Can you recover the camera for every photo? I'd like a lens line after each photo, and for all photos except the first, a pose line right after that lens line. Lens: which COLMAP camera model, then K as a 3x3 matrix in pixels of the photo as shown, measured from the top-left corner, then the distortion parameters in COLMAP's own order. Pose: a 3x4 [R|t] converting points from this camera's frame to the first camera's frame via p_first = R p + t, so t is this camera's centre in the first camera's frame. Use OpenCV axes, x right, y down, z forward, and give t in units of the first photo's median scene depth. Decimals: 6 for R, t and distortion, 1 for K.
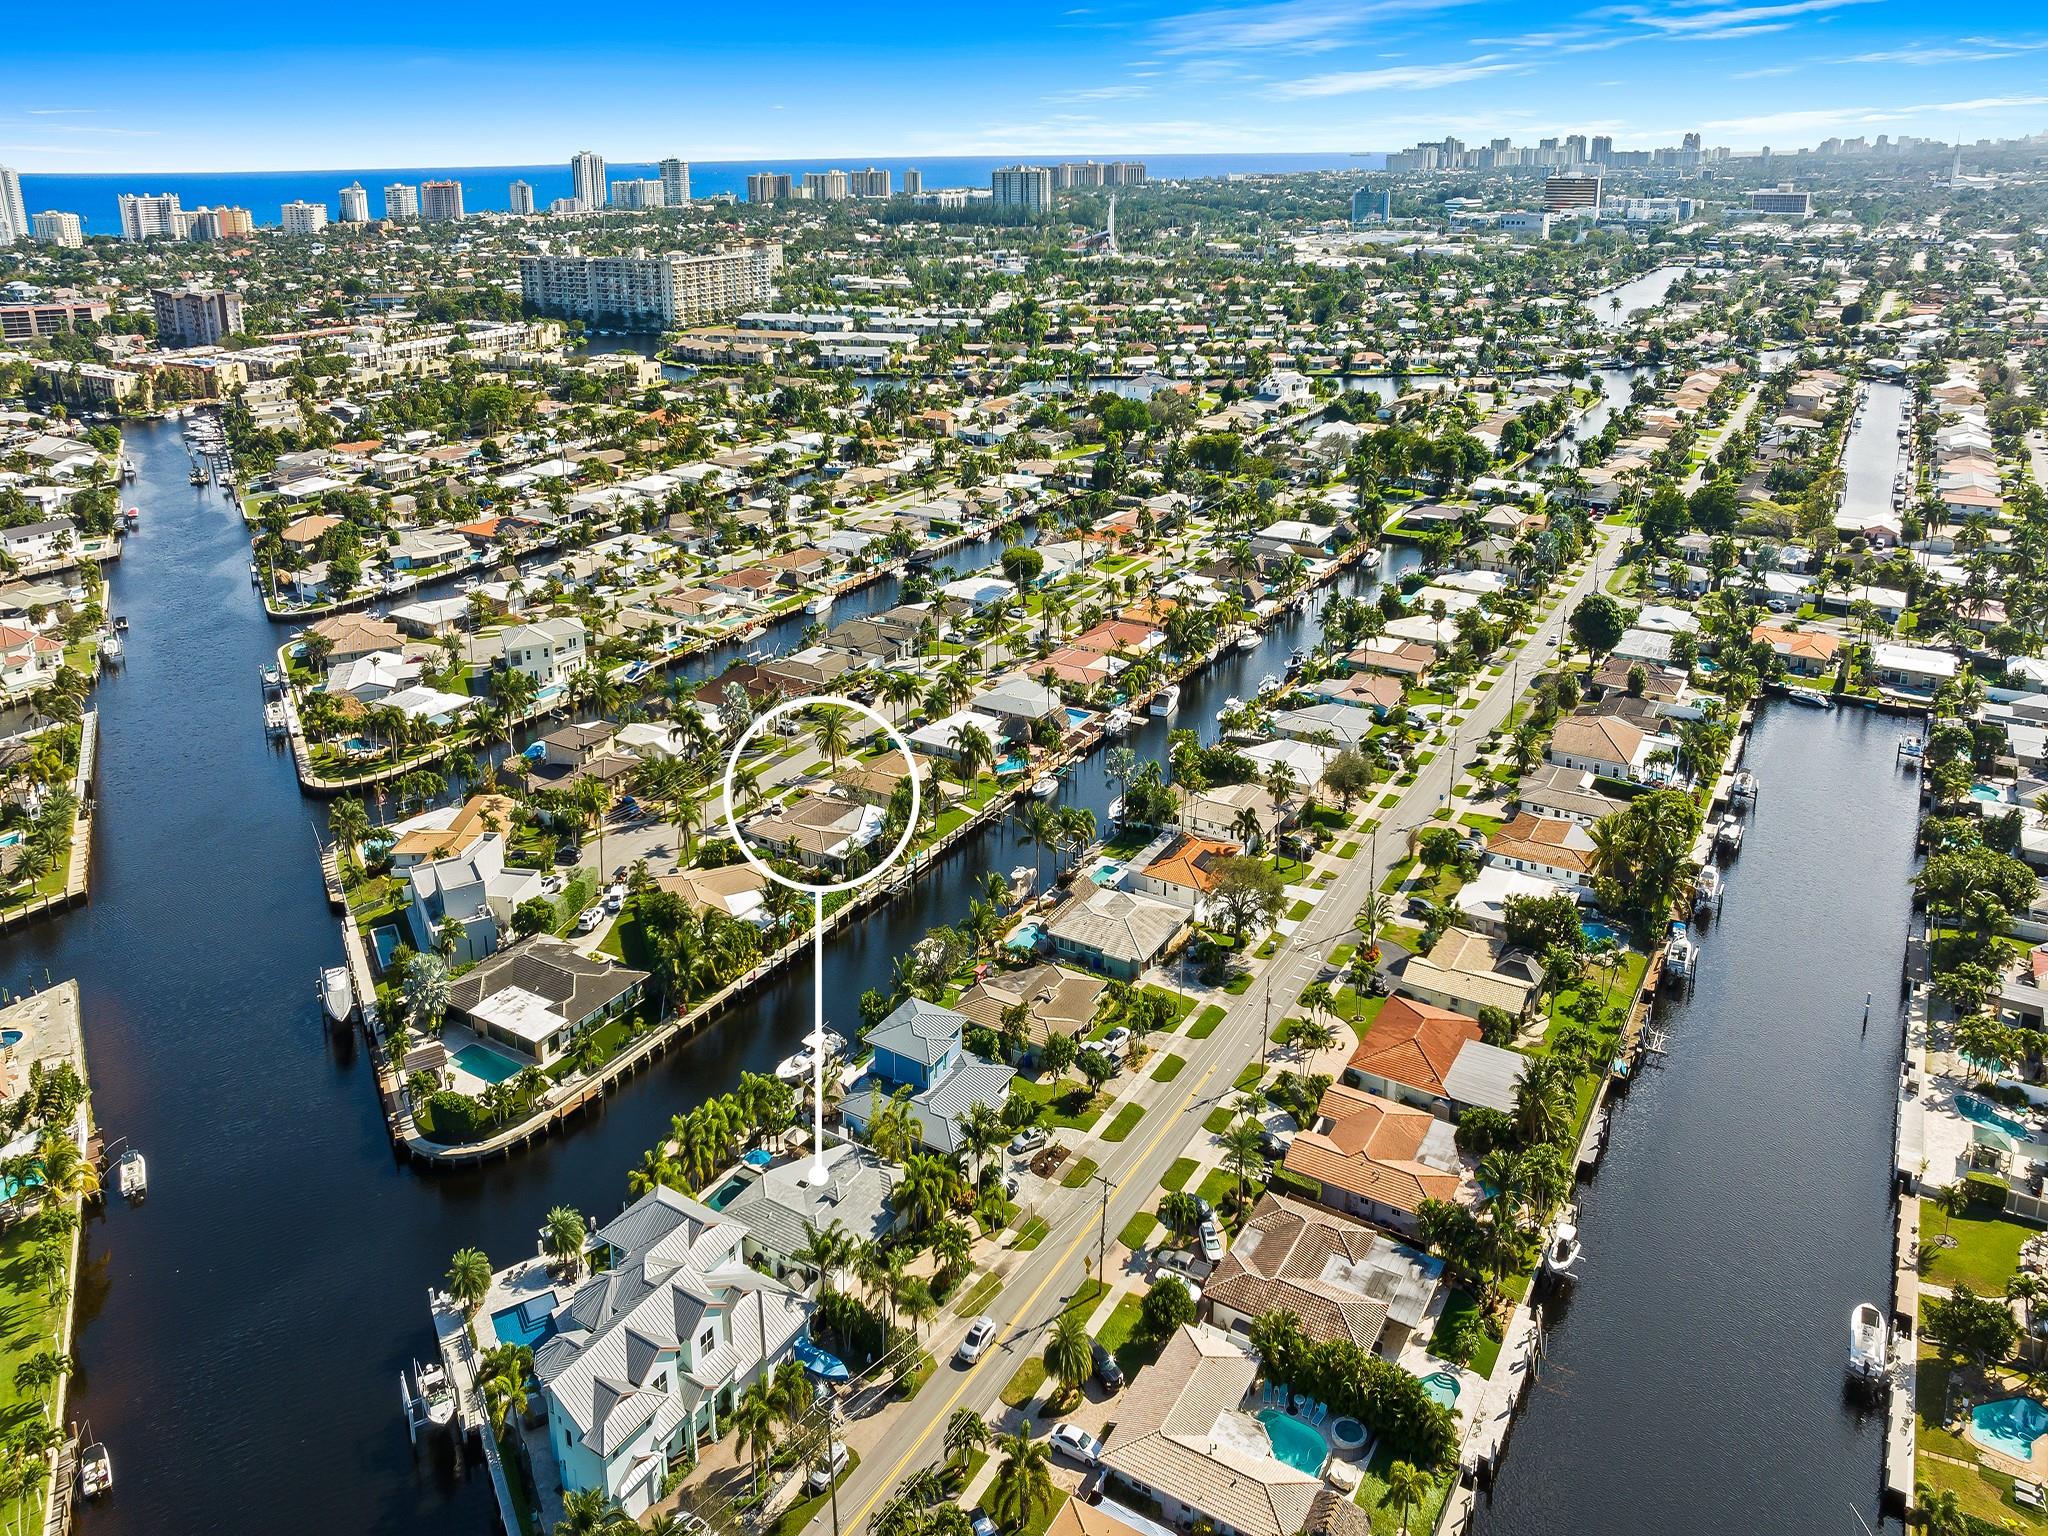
lens RADIAL K [[1373.8, 0, 1024.0], [0, 1373.8, 768.0], [0, 0, 1]] dist [-0.026576, -0.001066]
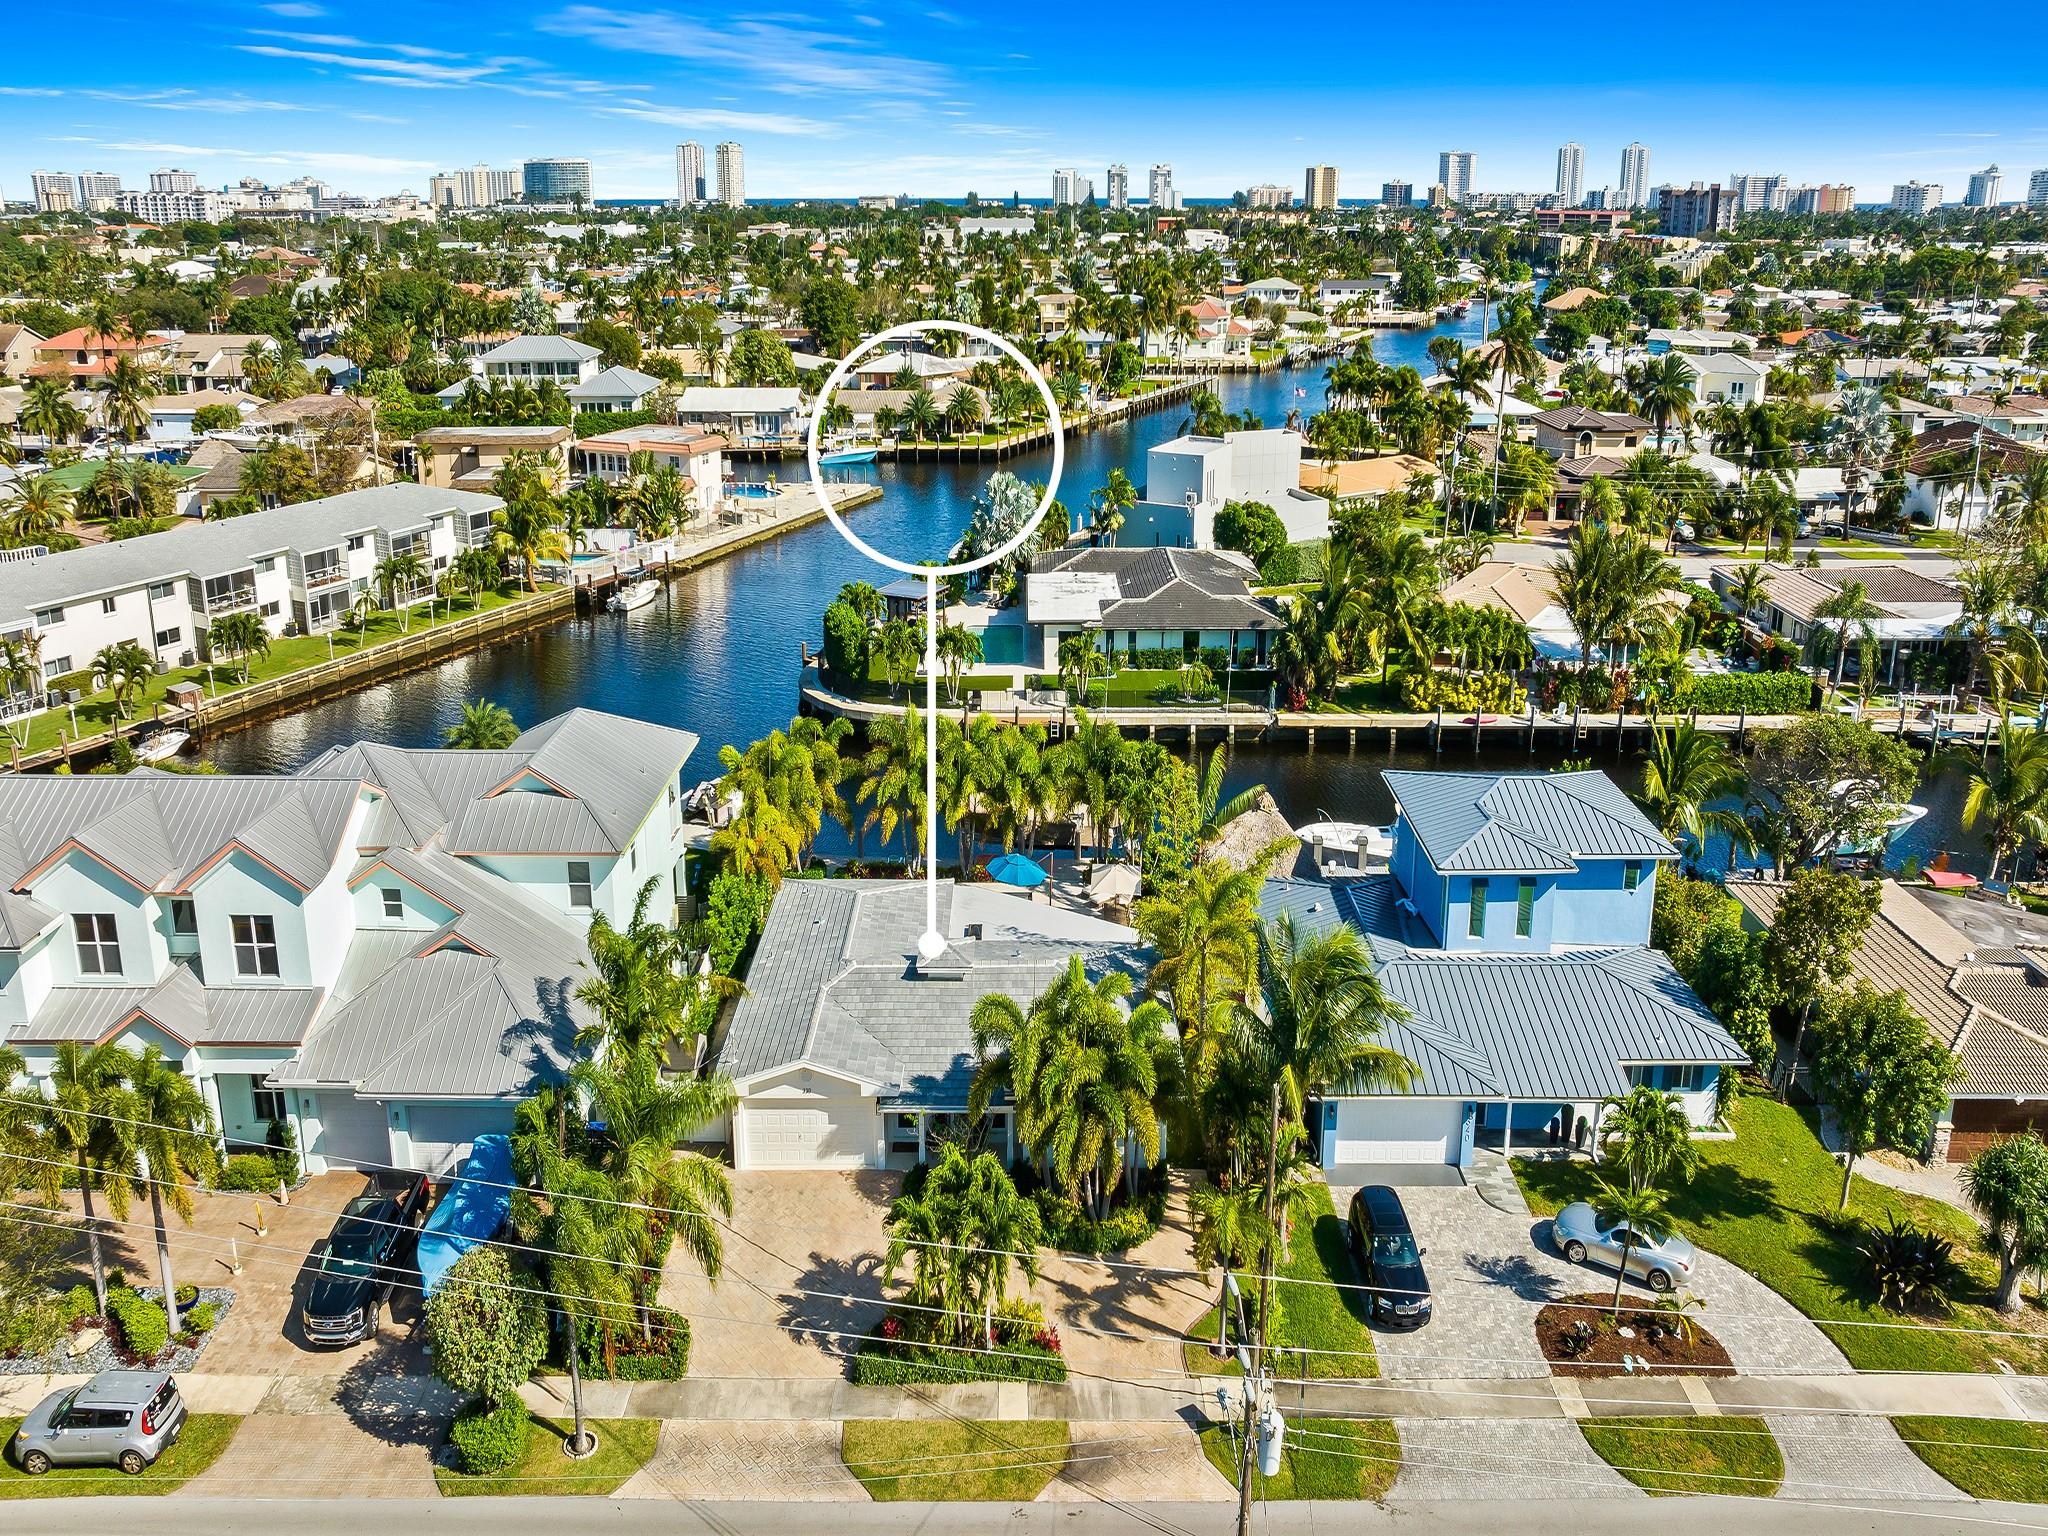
lens RADIAL K [[1373.8, 0, 1024.0], [0, 1373.8, 768.0], [0, 0, 1]] dist [-0.026576, -0.001066]
pose [[0.512268, 0.336486, -0.790163, 0.131817], [-0.354765, 0.920793, 0.162118, 0.176589], [0.782127, 0.197275, 0.591067, 0.709503]]
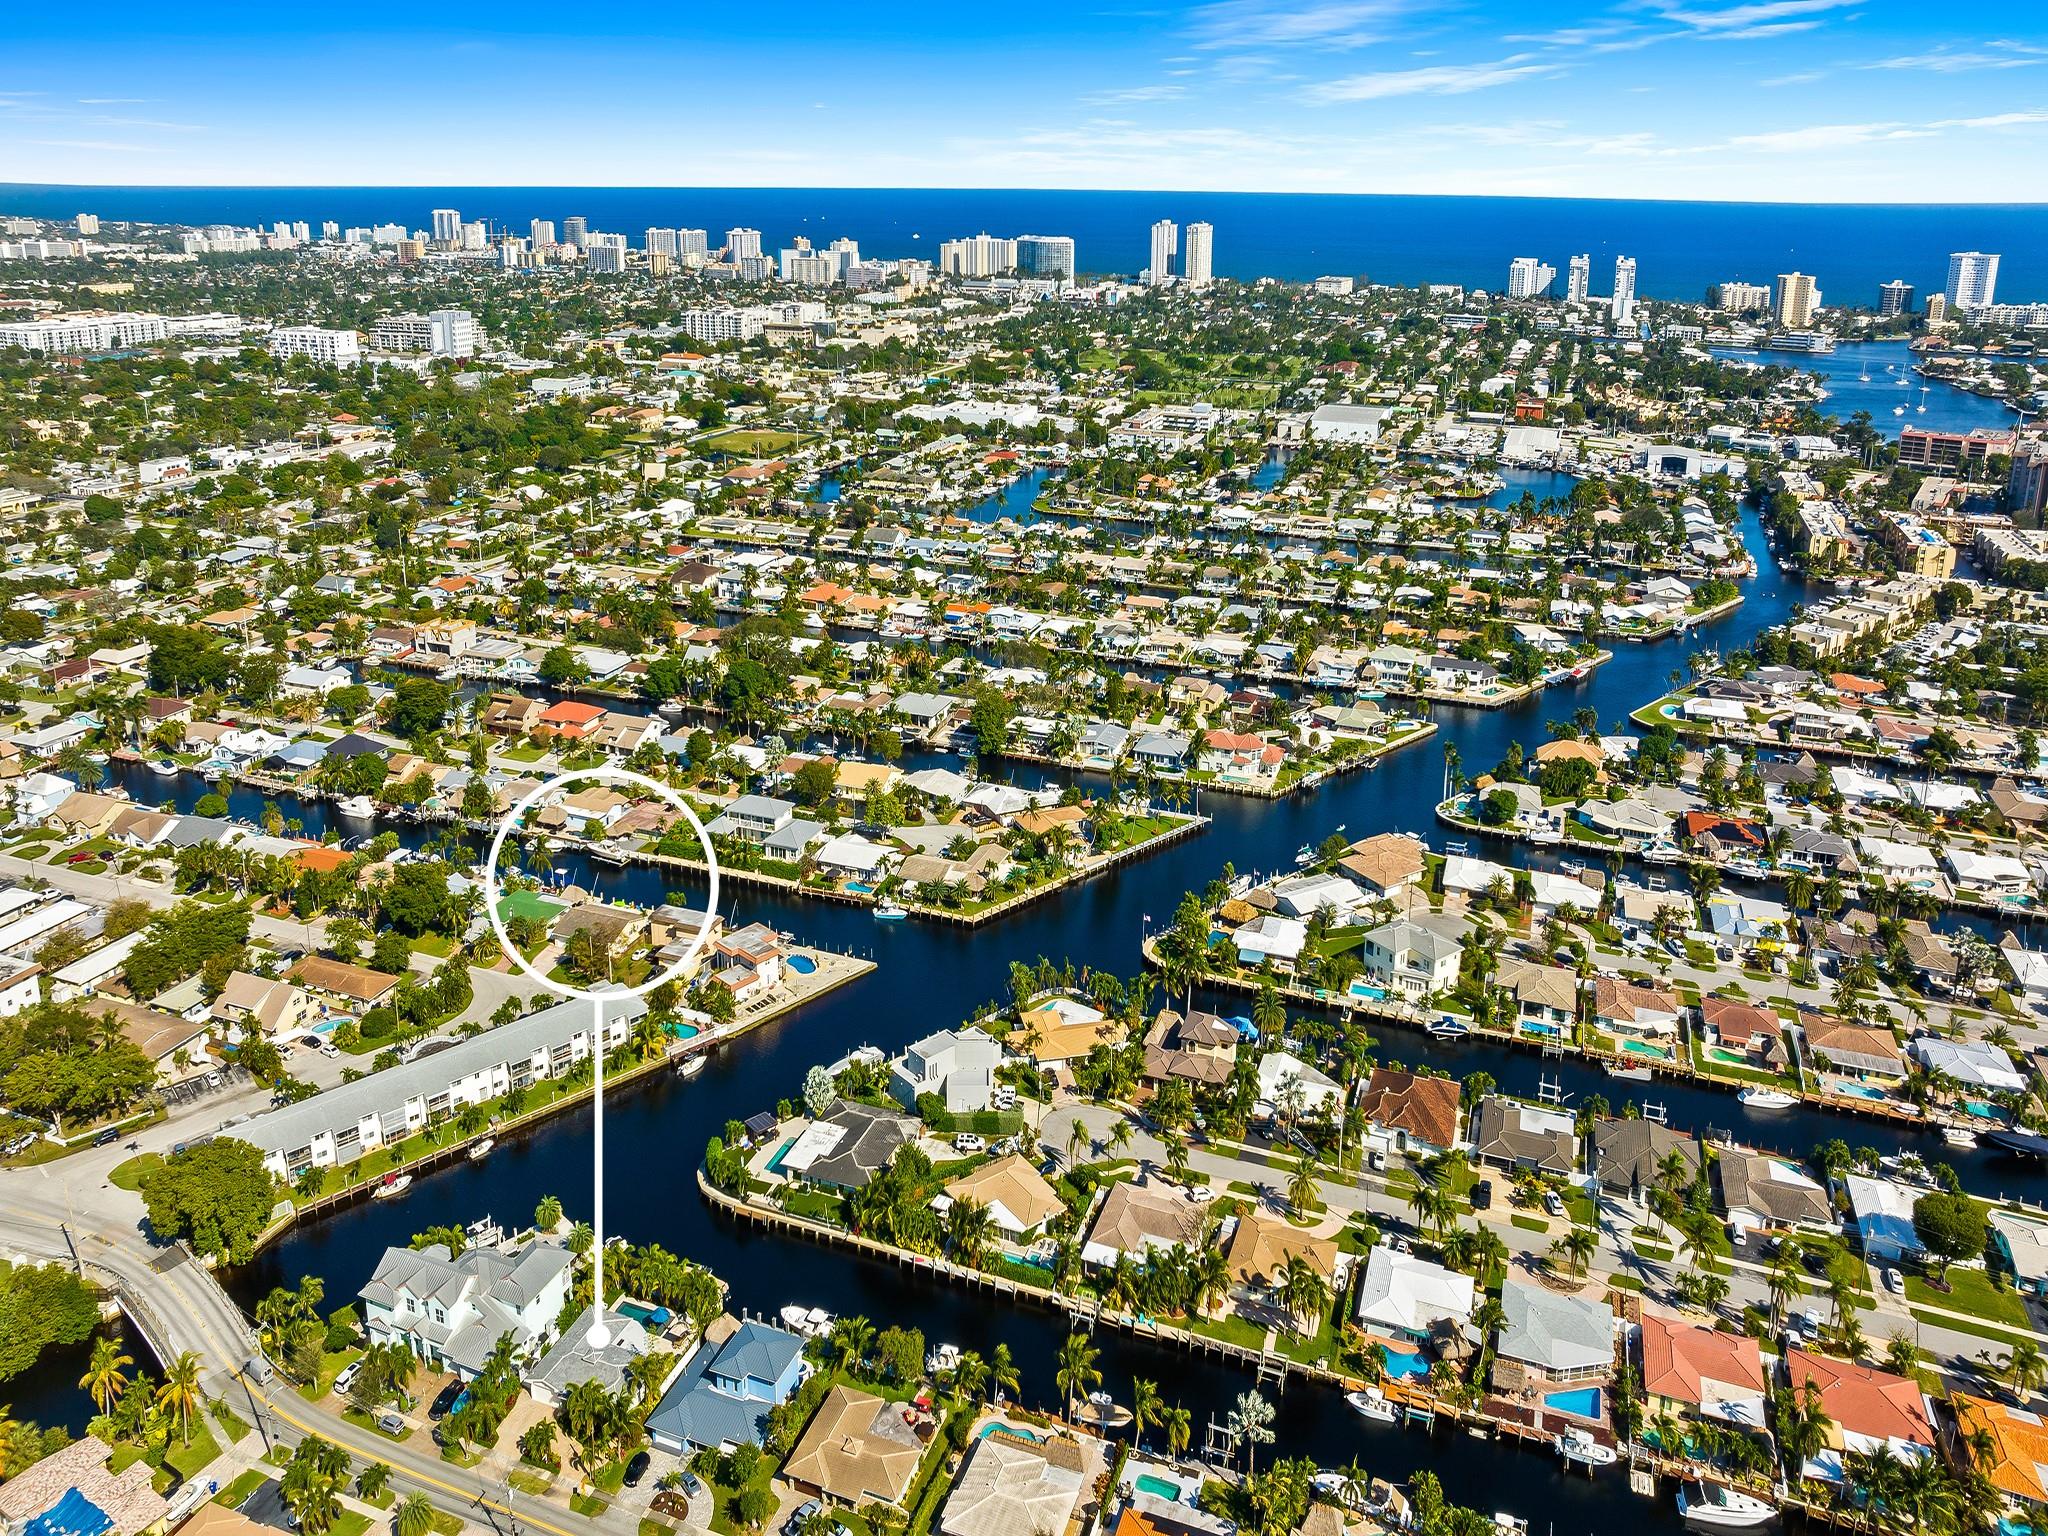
lens RADIAL K [[1373.8, 0, 1024.0], [0, 1373.8, 768.0], [0, 0, 1]] dist [-0.026576, -0.001066]
pose [[0.183056, 0.388924, -0.902900, 0.922267], [-0.402451, 0.867583, 0.292117, -0.777534], [0.896952, 0.309900, 0.315339, 0.689875]]
